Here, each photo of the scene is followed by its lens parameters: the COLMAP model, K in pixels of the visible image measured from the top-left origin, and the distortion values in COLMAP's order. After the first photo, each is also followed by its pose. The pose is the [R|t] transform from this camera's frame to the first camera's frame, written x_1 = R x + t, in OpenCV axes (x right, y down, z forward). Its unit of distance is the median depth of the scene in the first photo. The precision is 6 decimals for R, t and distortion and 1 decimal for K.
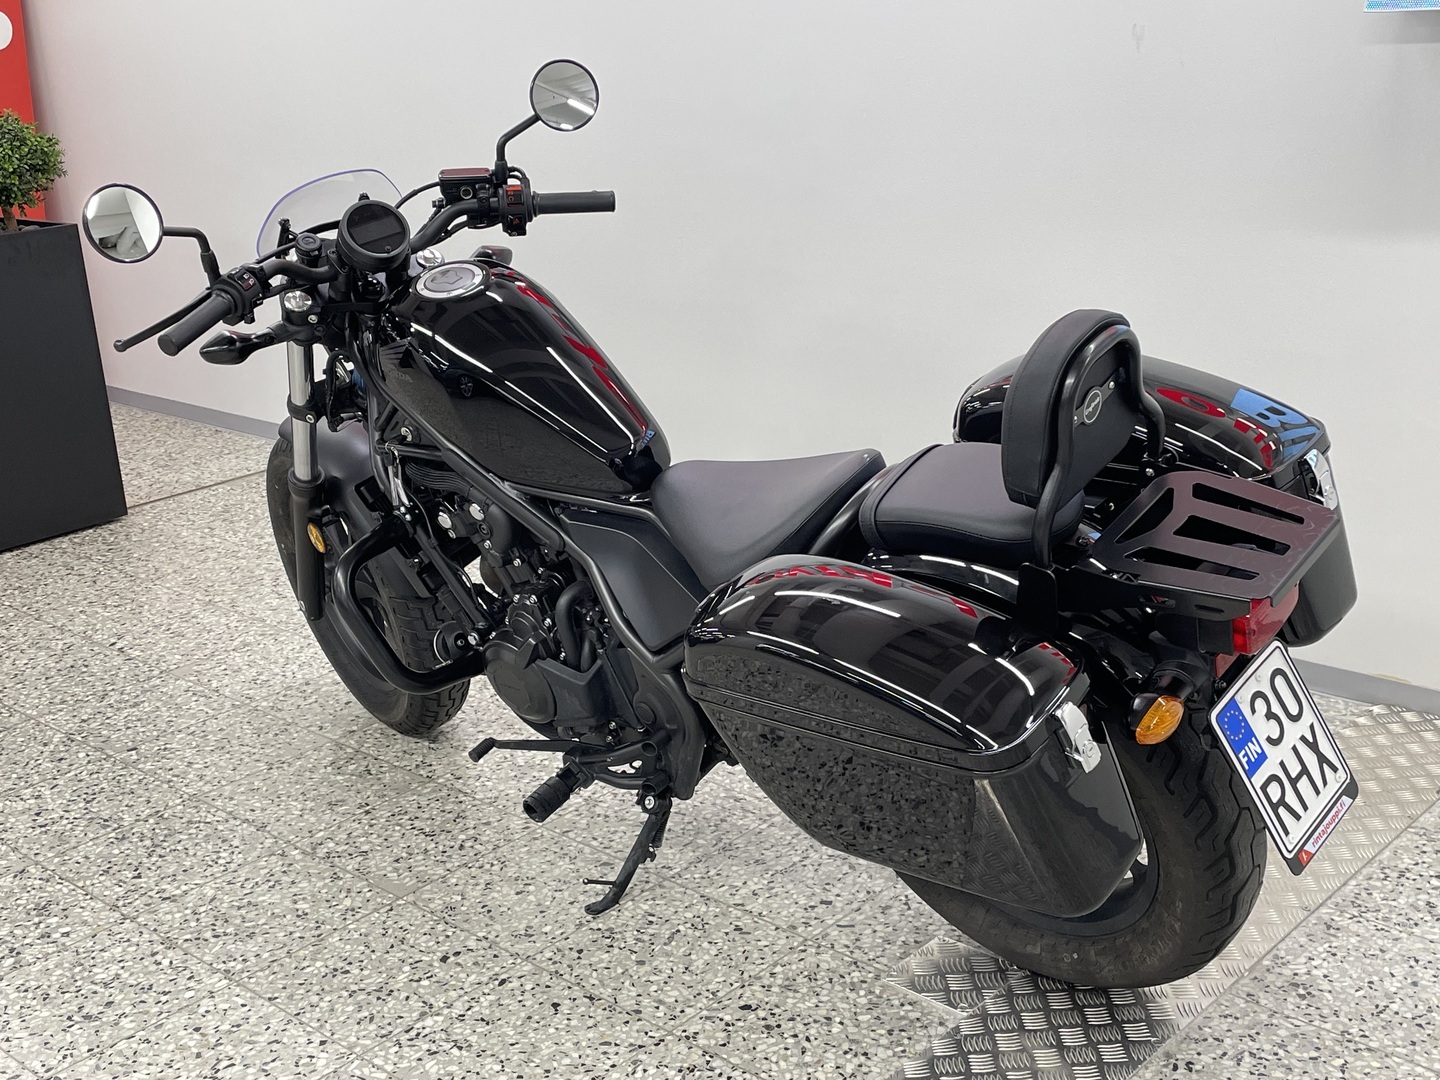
lens RADIAL K [[1773.0, 0, 718.7], [0, 1773.0, 547.0], [0, 0, 1]] dist [0.057896, 0.000000]
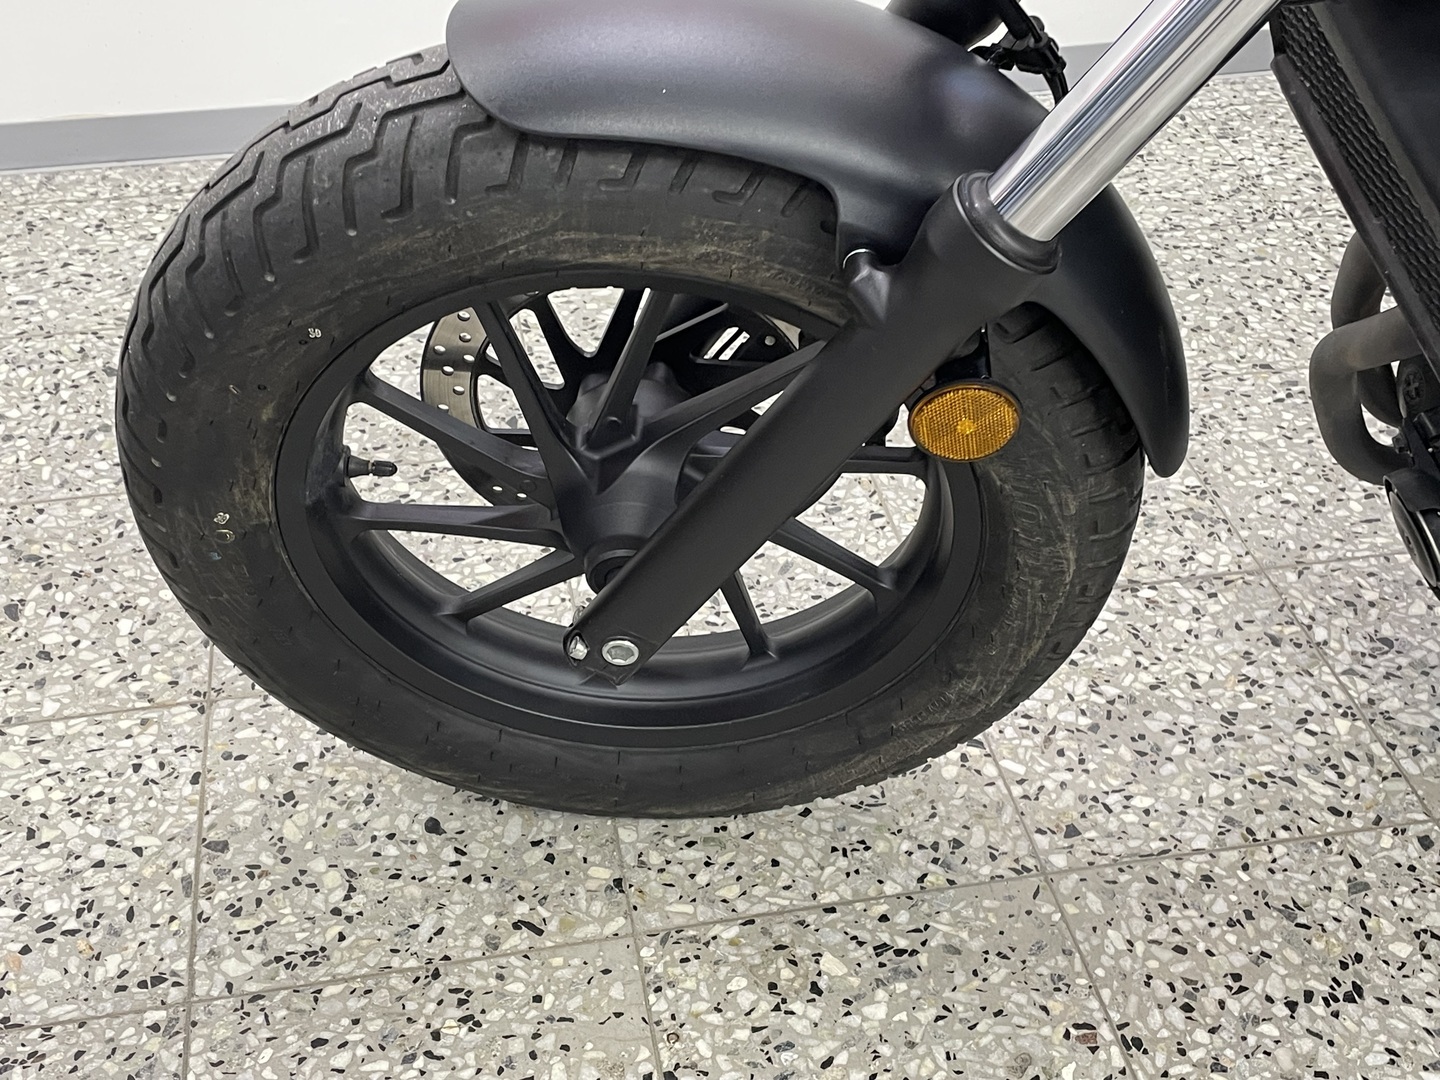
lens RADIAL K [[1773.0, 0, 719.0], [0, 1773.0, 551.0], [0, 0, 1]] dist [0.057896, 0.000000]
pose [[0.595319, -0.452673, 0.663840, -0.514052], [0.221147, 0.886597, 0.406251, -0.128957], [-0.772457, -0.095043, 0.627915, 0.962008]]
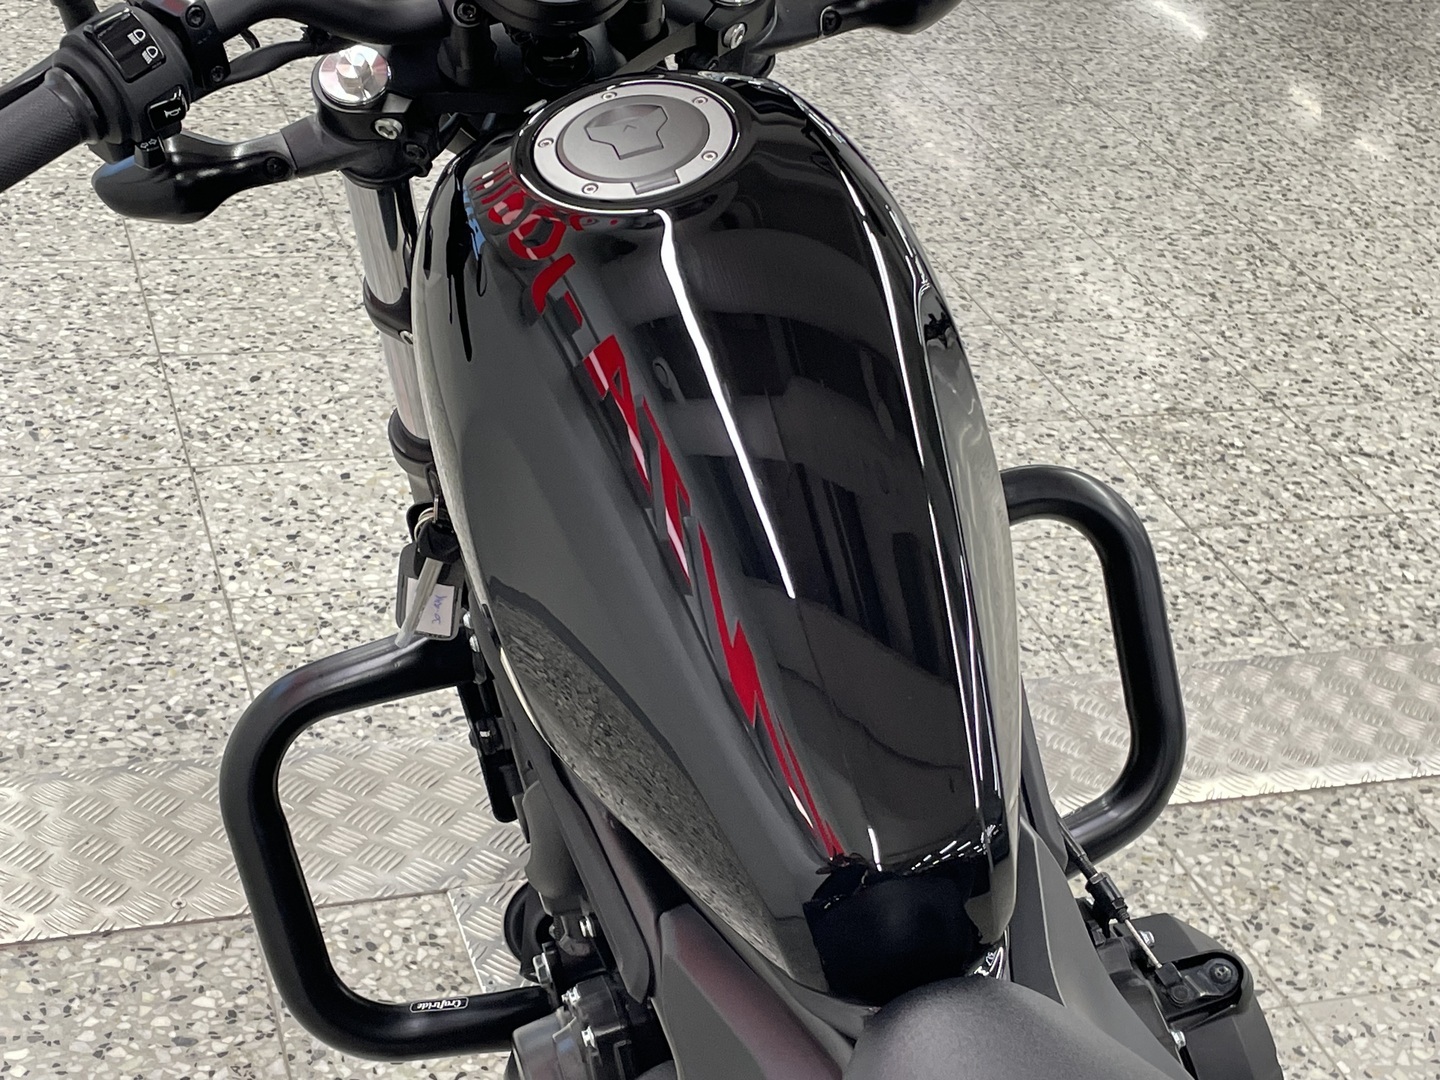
lens RADIAL K [[2282.0, 0, 739.1], [0, 2282.0, 592.9], [0, 0, 1]] dist [0.106067, 0.000000]
pose [[-0.876378, -0.289381, 0.384993, -0.194355], [0.085199, 0.693609, 0.715296, -0.392958], [-0.474027, 0.659671, -0.583209, 1.263961]]
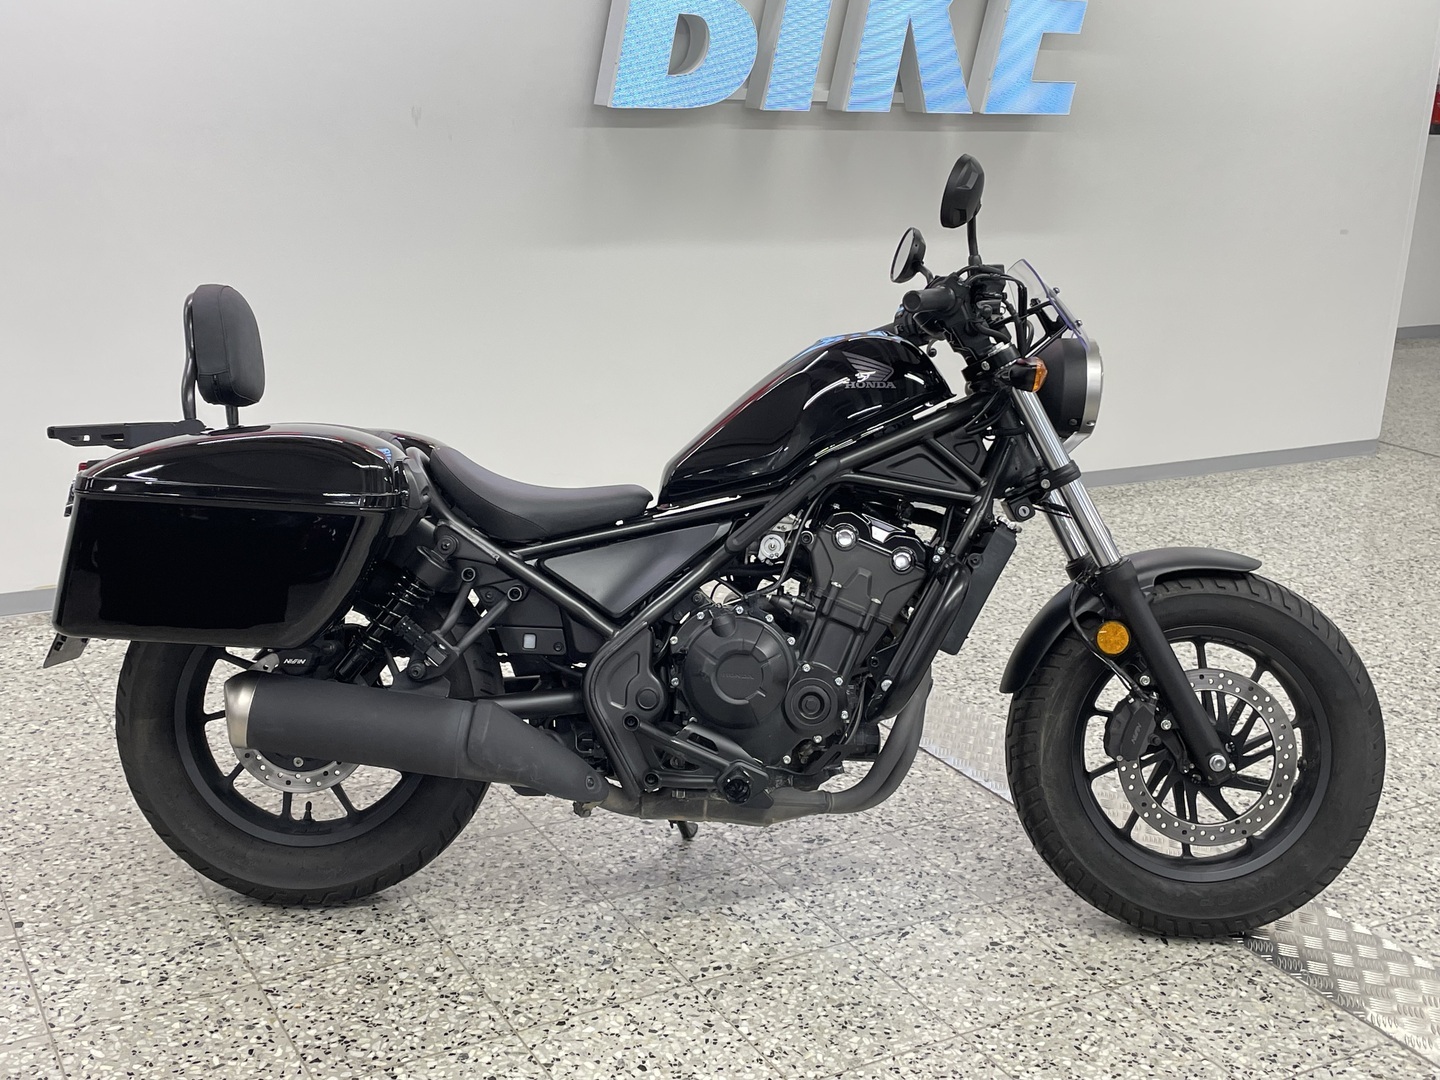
lens RADIAL K [[1687.8, 0, 711.7], [0, 1687.8, 531.9], [0, 0, 1]] dist [0.059092, 0.000000]
pose [[0.293750, -0.203918, 0.933878, -1.188837], [0.244527, 0.960503, 0.132817, -0.114306], [-0.924077, 0.189344, 0.332011, 0.500492]]
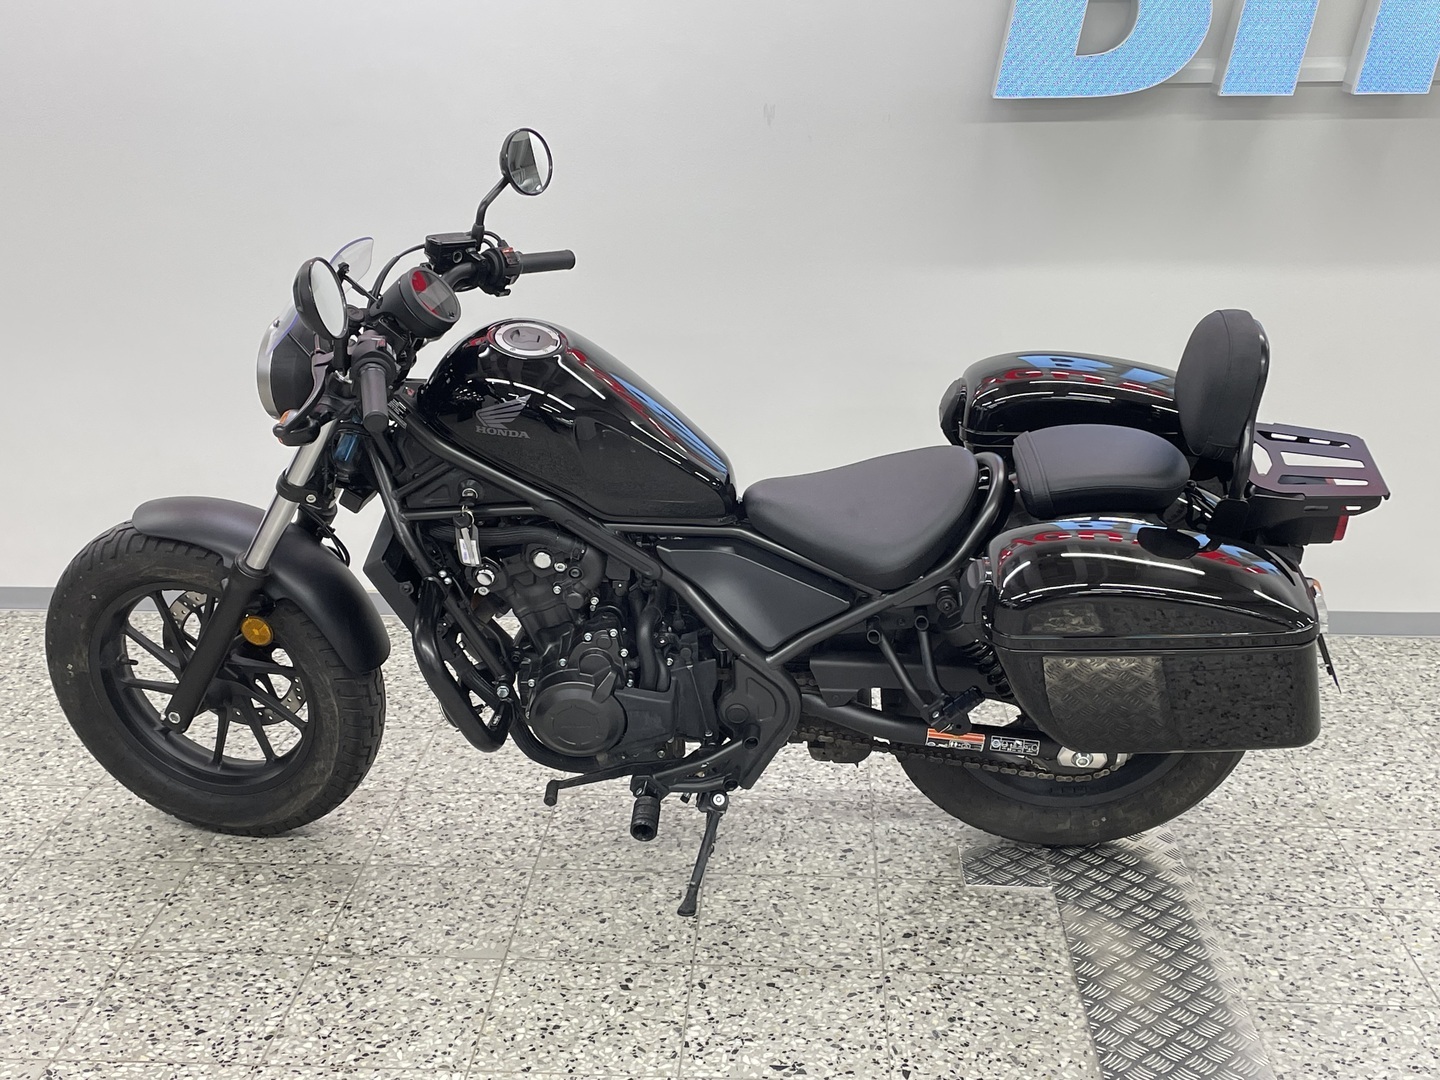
lens RADIAL K [[1773.0, 0, 704.7], [0, 1773.0, 524.9], [0, 0, 1]] dist [0.057896, 0.000000]
pose [[0.774145, -0.133242, 0.618826, -0.699184], [0.163673, 0.986485, 0.007652, -0.032783], [-0.611482, 0.095361, 0.785491, 0.130865]]
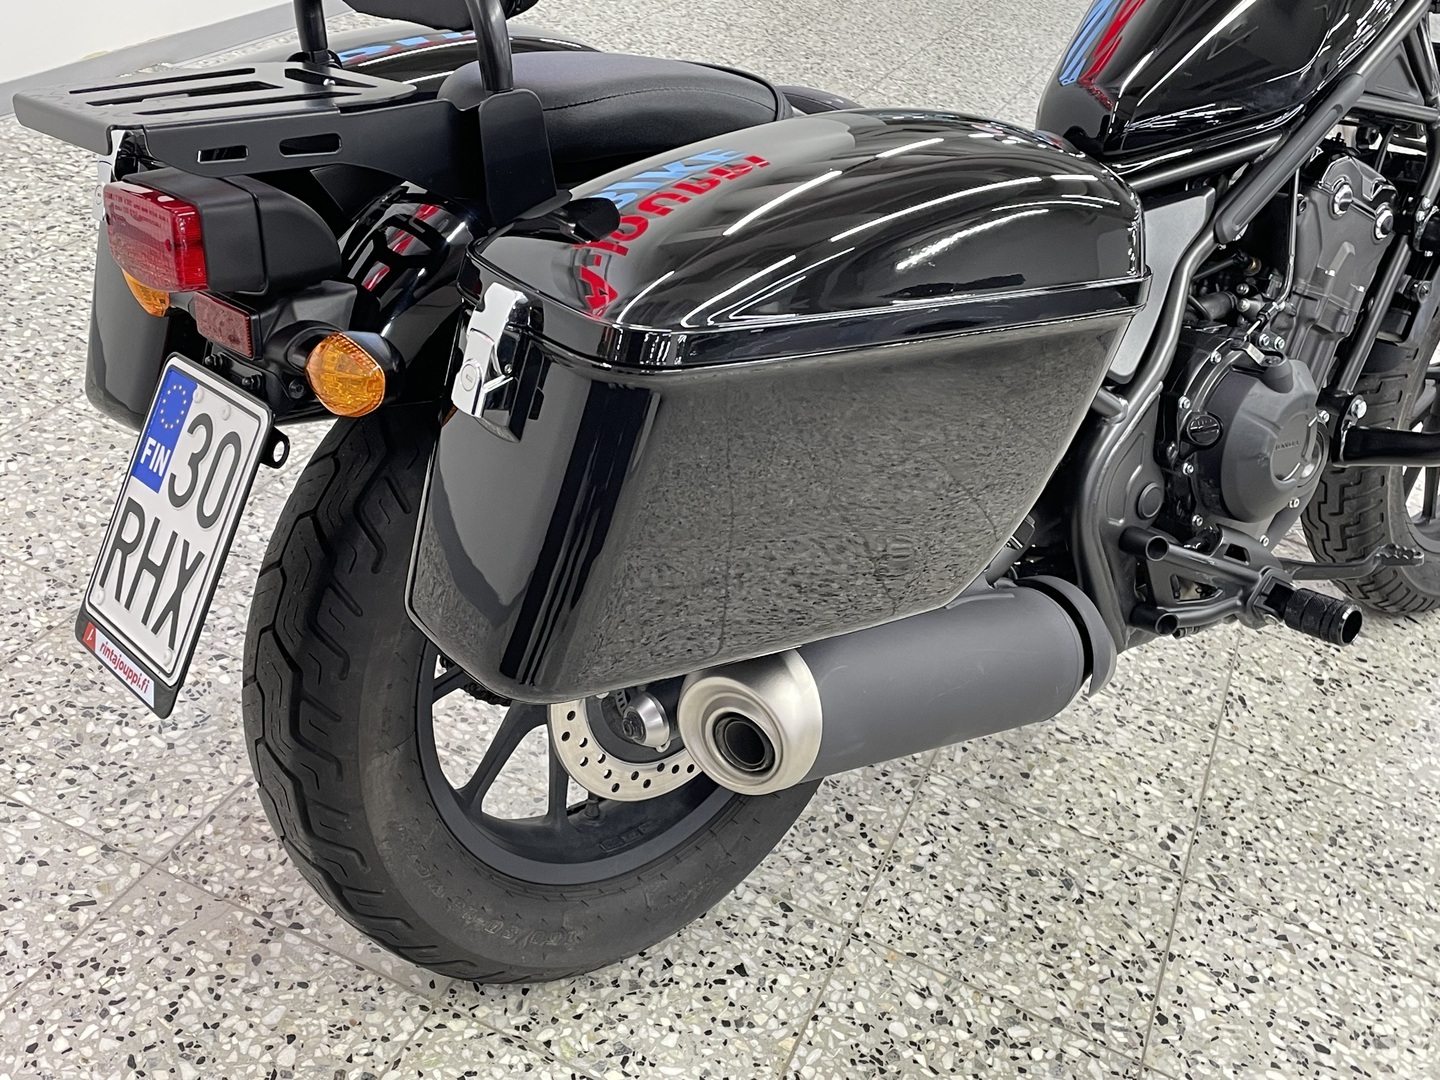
lens RADIAL K [[1687.8, 0, 706.0], [0, 1687.8, 547.8], [0, 0, 1]] dist [0.059092, 0.000000]
pose [[-0.354372, -0.517561, 0.778814, -0.728261], [0.113551, 0.802883, 0.585223, -0.264432], [-0.928185, 0.295821, -0.225749, 1.178080]]
